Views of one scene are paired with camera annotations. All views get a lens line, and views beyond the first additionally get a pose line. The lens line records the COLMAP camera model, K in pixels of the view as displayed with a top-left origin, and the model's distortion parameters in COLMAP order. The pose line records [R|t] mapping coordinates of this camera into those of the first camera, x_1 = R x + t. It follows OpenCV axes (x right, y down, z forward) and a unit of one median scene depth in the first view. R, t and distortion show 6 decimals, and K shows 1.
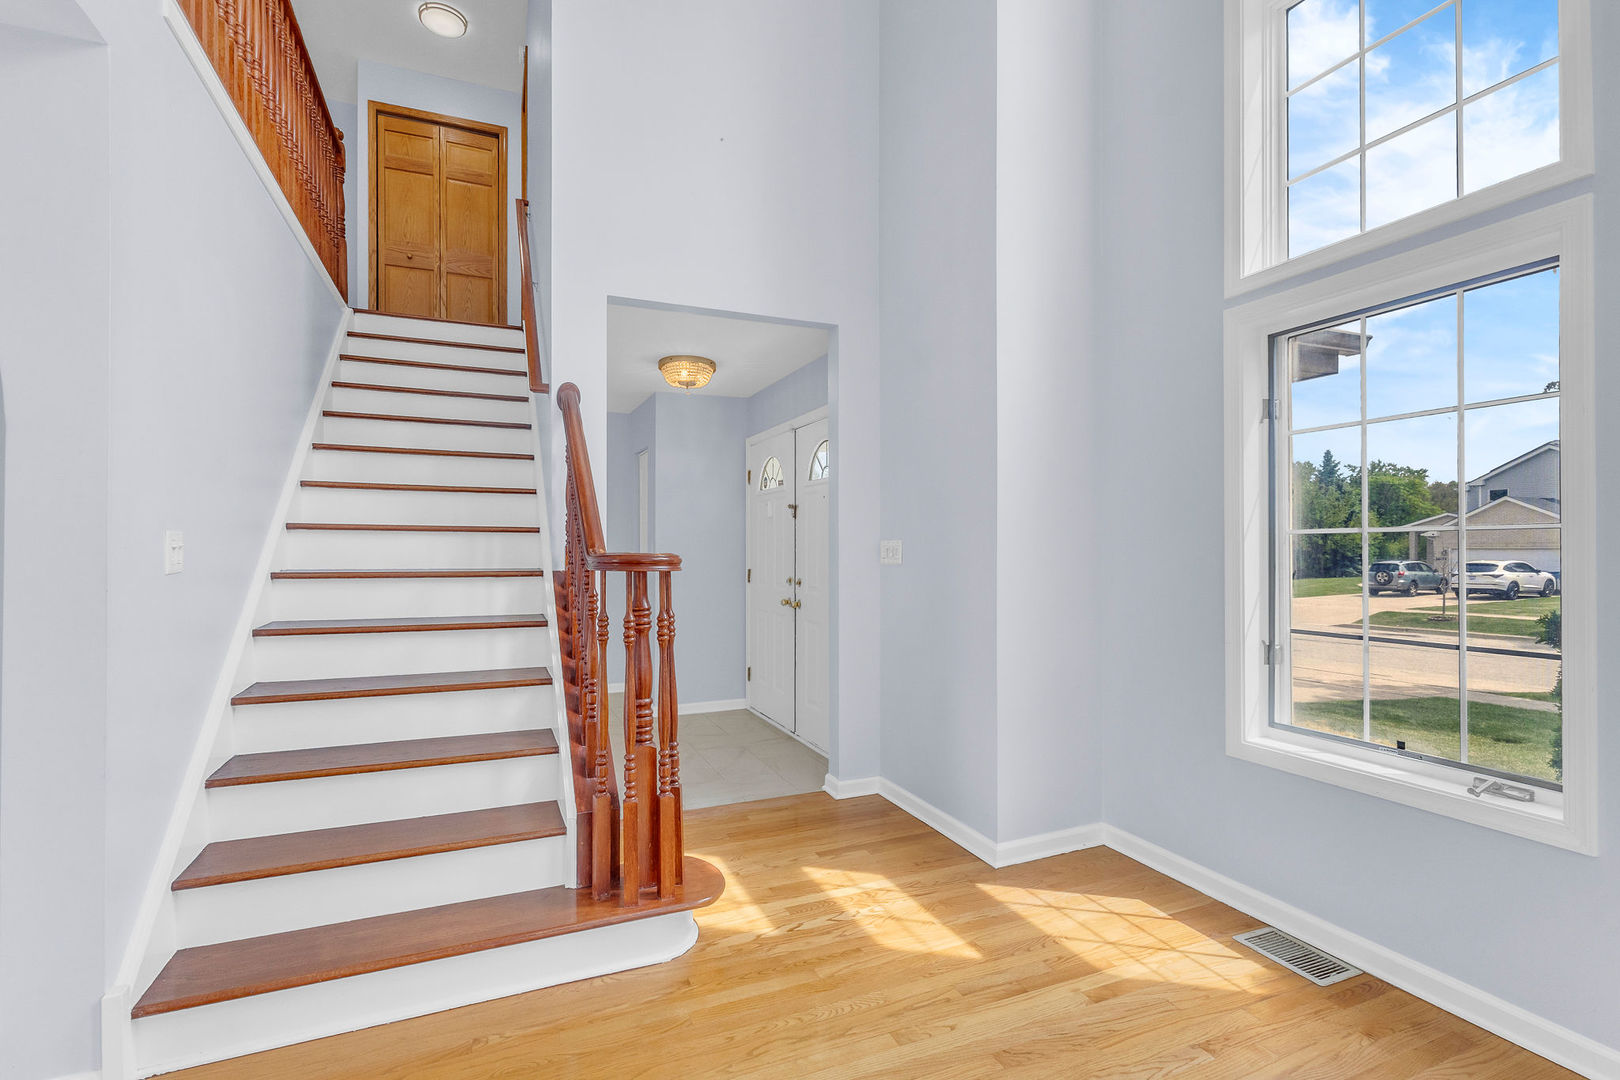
lens RADIAL K [[760.5, 0, 810.0], [0, 760.5, 540.0], [0, 0, 1]] dist [0.000246, 0.000368]
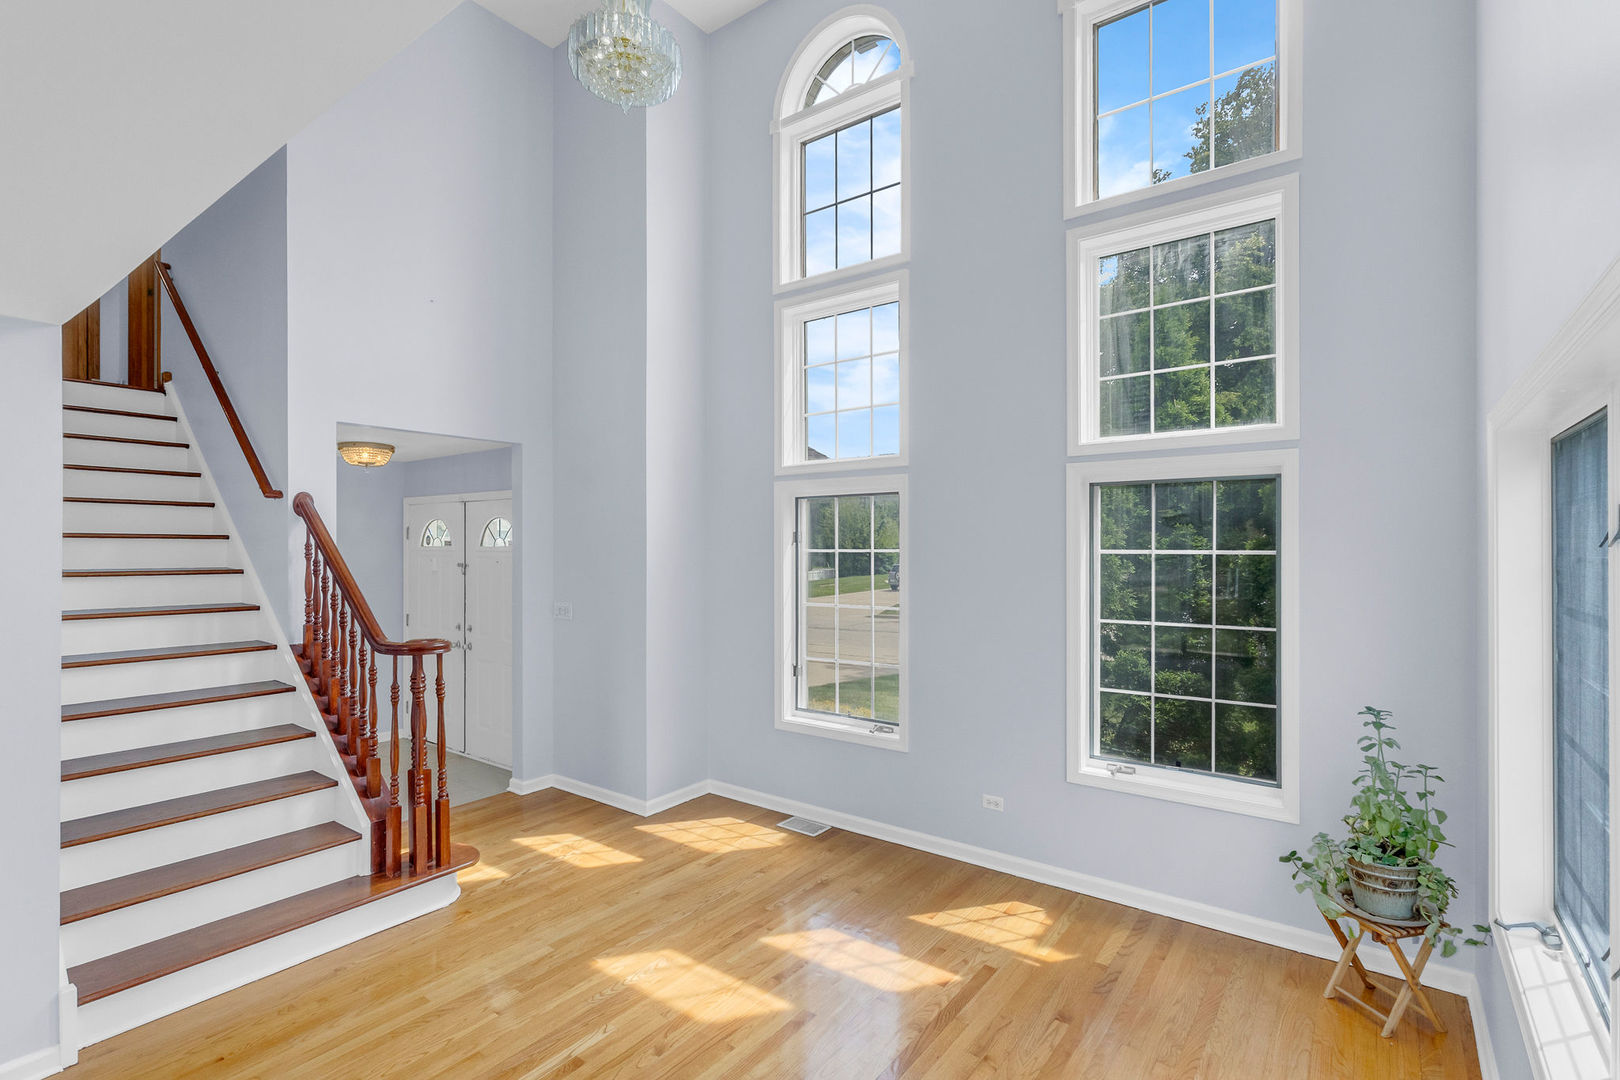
lens RADIAL K [[749.7, 0, 818.3], [0, 749.7, 550.4], [0, 0, 1]] dist [-0.004873, 0.000074]
pose [[0.861500, -0.000322, 0.507757, -0.271804], [-0.005803, 0.999928, 0.010479, -0.161932], [-0.507724, -0.011974, 0.861436, -0.593296]]
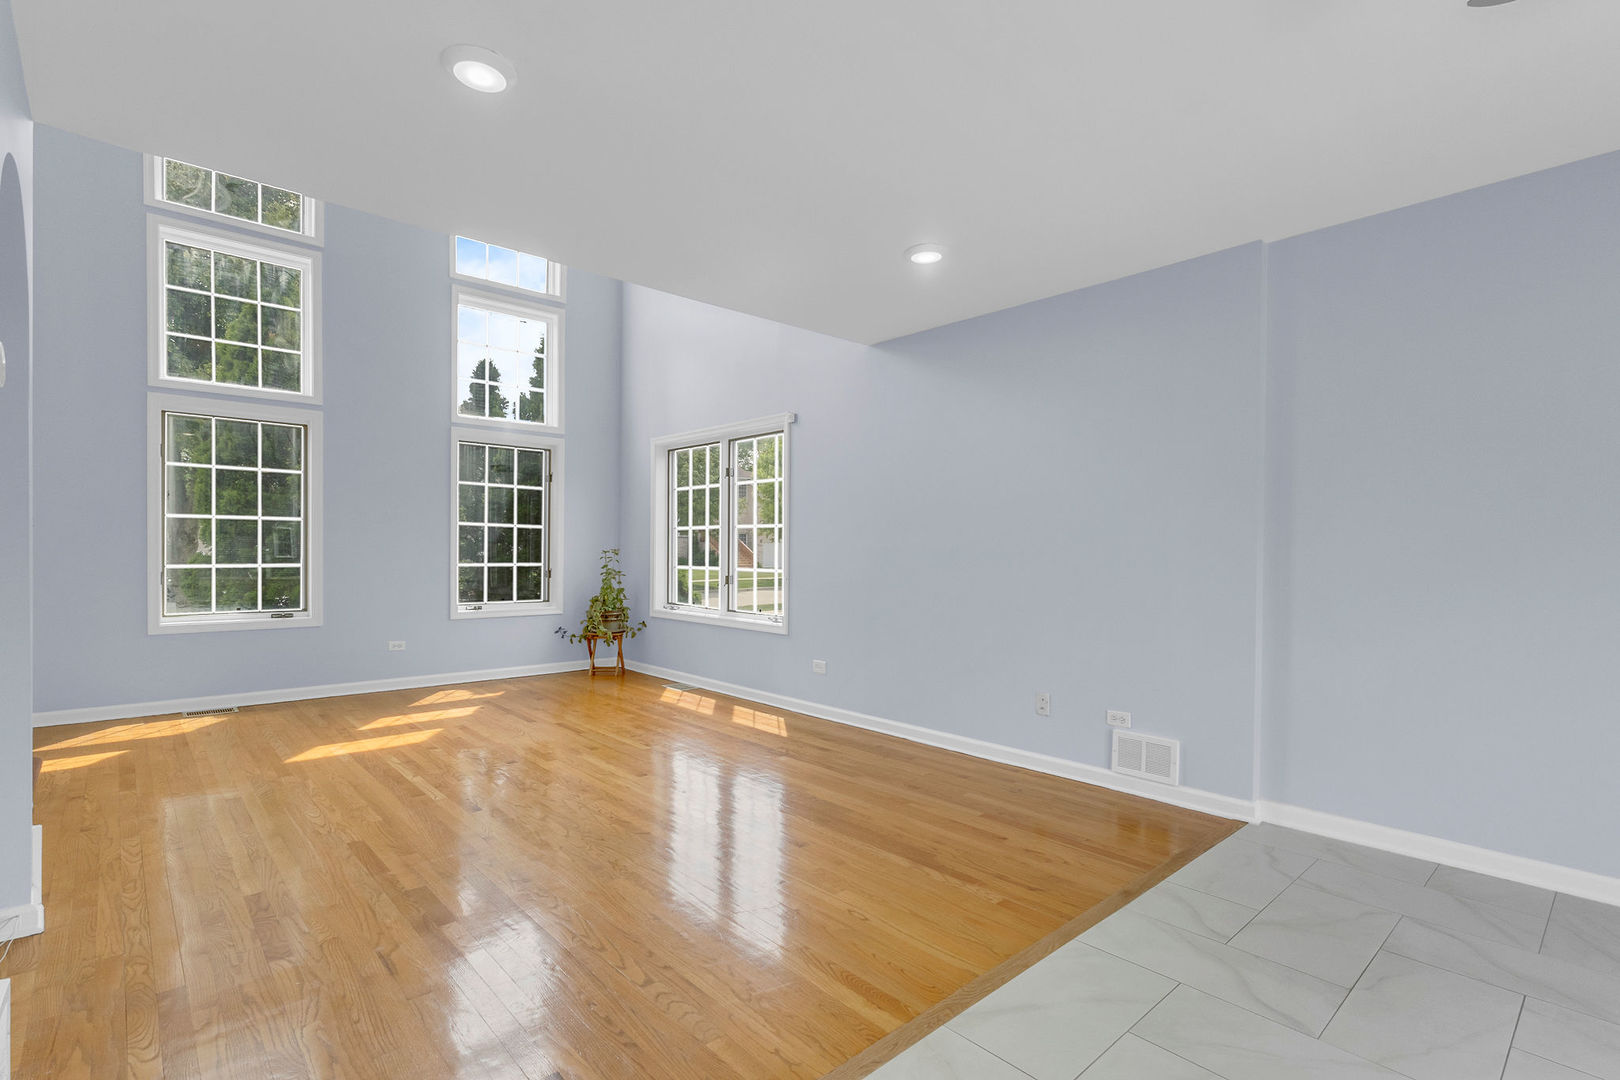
lens RADIAL K [[760.5, 0, 810.0], [0, 760.5, 540.0], [0, 0, 1]] dist [0.000246, 0.000368]
pose [[-0.345961, 0.012628, 0.938164, -1.731019], [-0.024098, 0.999460, -0.022339, 0.062910], [-0.937939, -0.030337, -0.345470, 0.141060]]
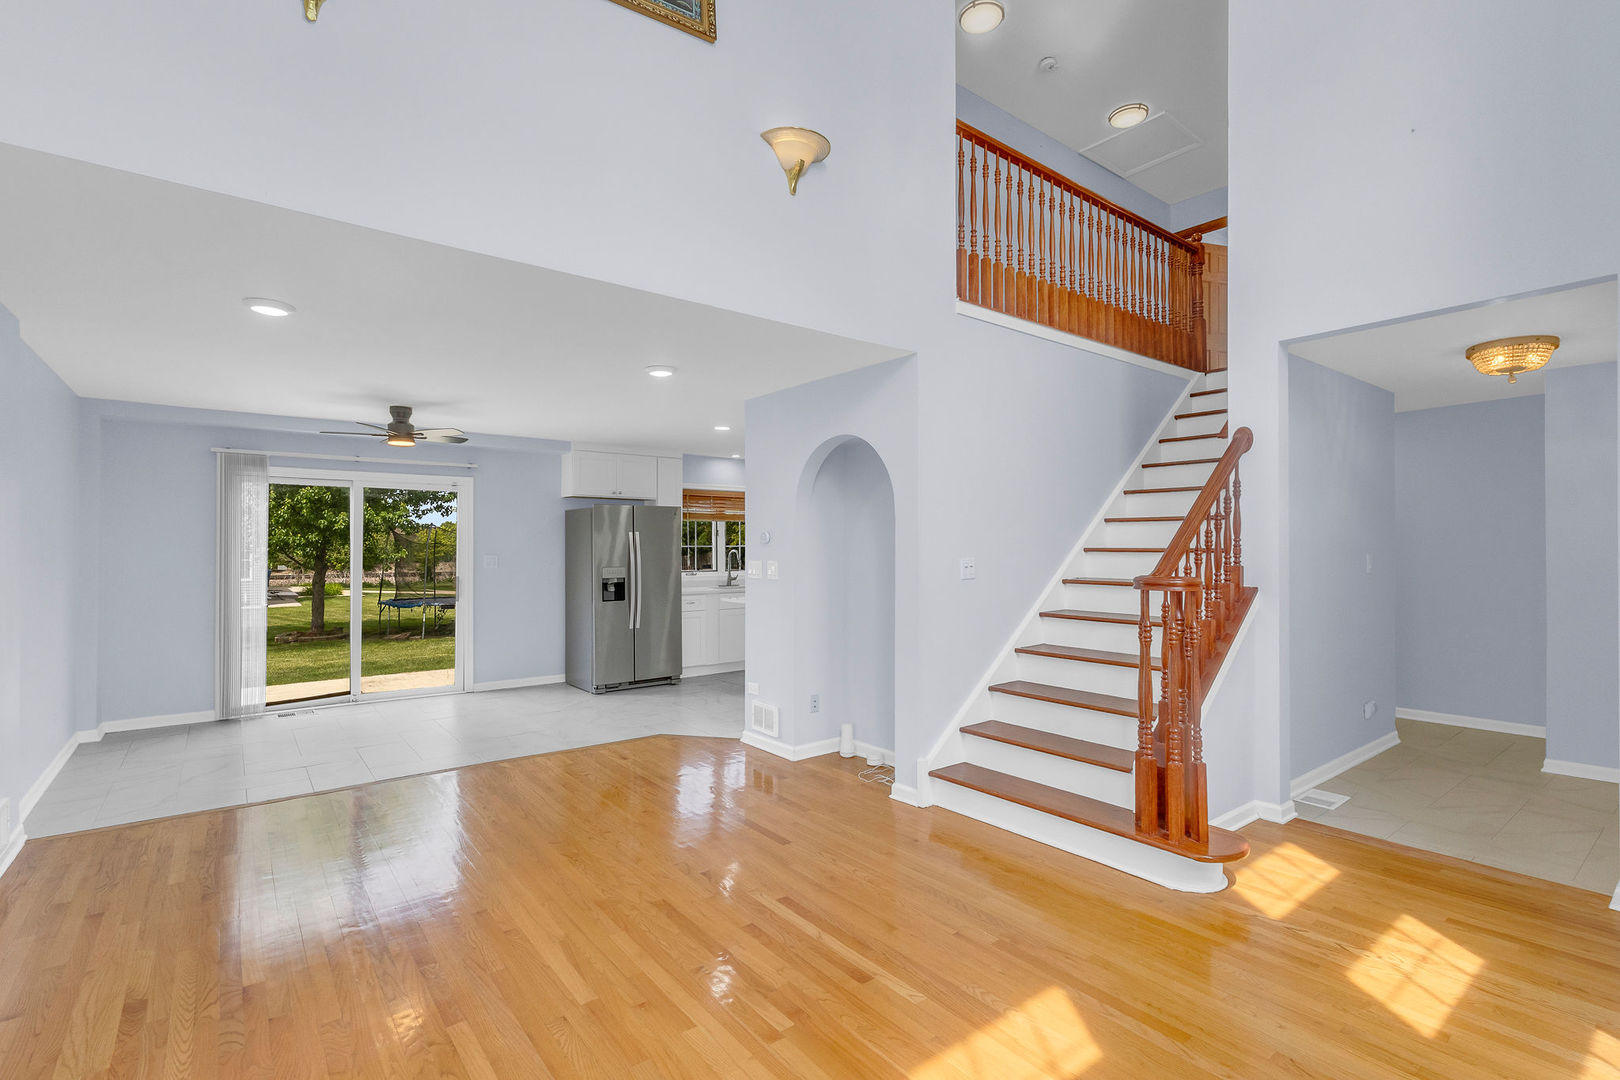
lens RADIAL K [[760.5, 0, 810.0], [0, 760.5, 540.0], [0, 0, 1]] dist [0.000246, 0.000368]
pose [[0.255081, -0.006241, -0.966899, 0.826091], [0.012492, 0.999917, -0.003159, -0.046322], [0.966839, -0.011272, 0.255138, 0.063456]]
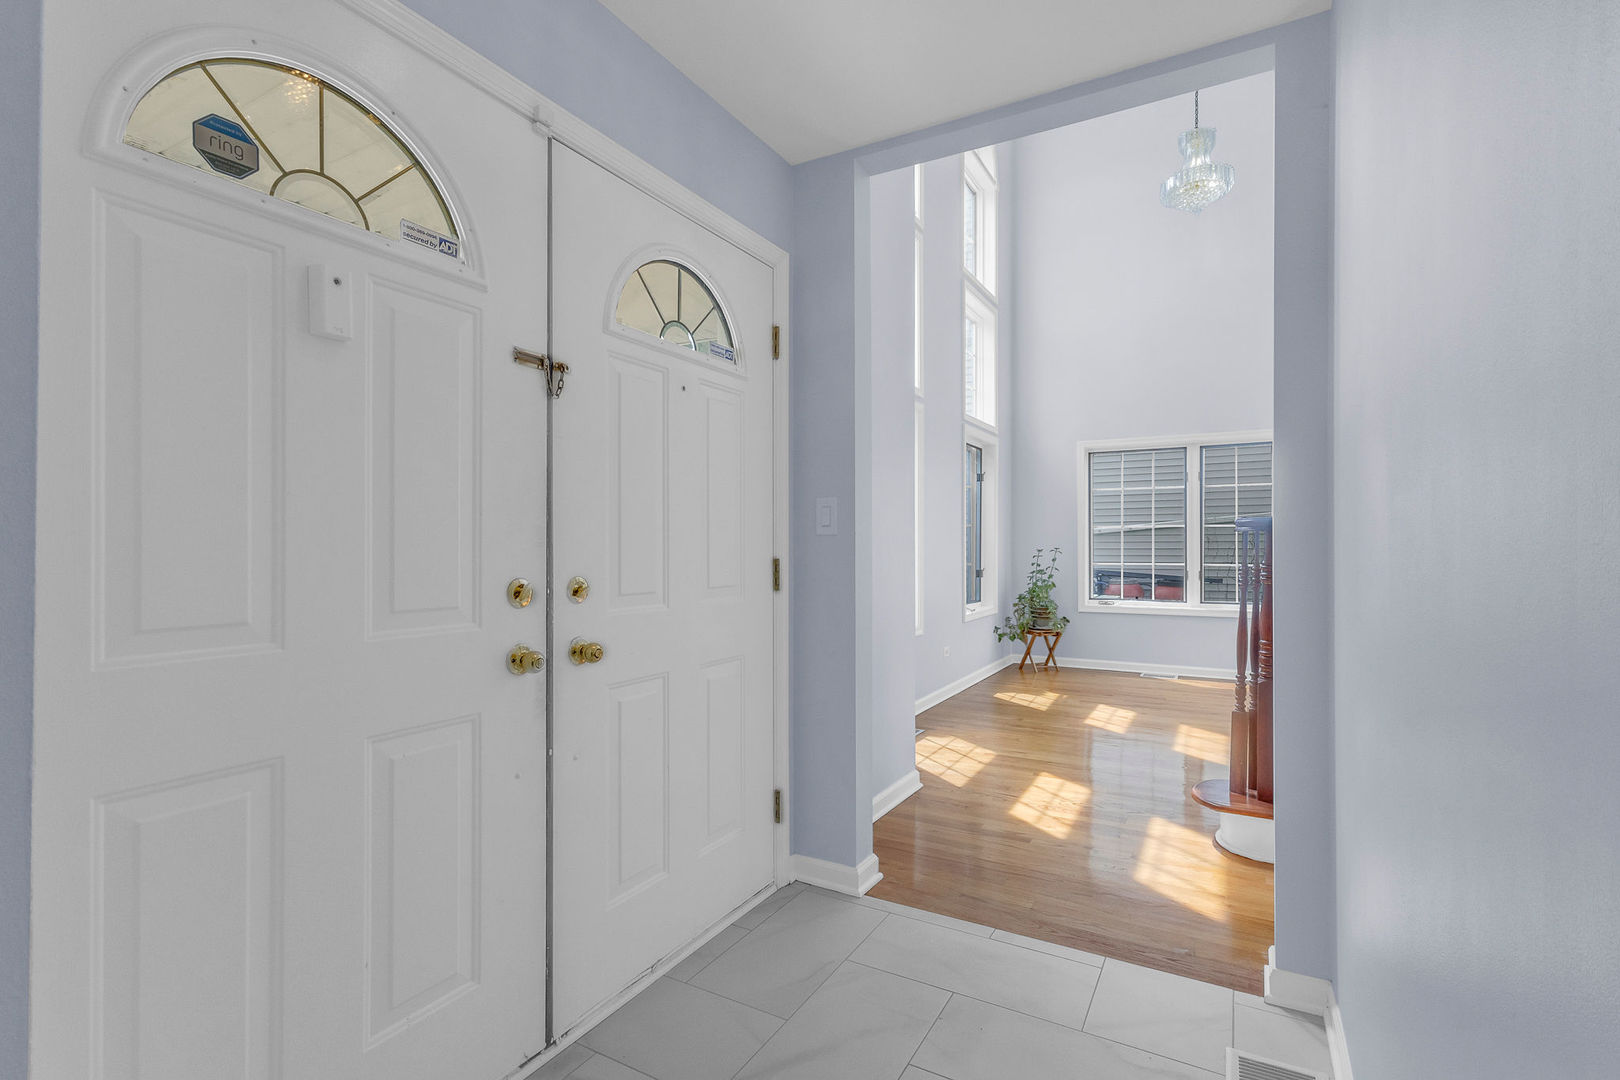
lens RADIAL K [[760.5, 0, 810.0], [0, 760.5, 540.0], [0, 0, 1]] dist [0.000246, 0.000368]
pose [[-0.603003, -0.001880, 0.797737, -0.683915], [-0.009091, 0.999948, -0.004515, 0.063546], [-0.797687, -0.009975, -0.602989, 2.139667]]
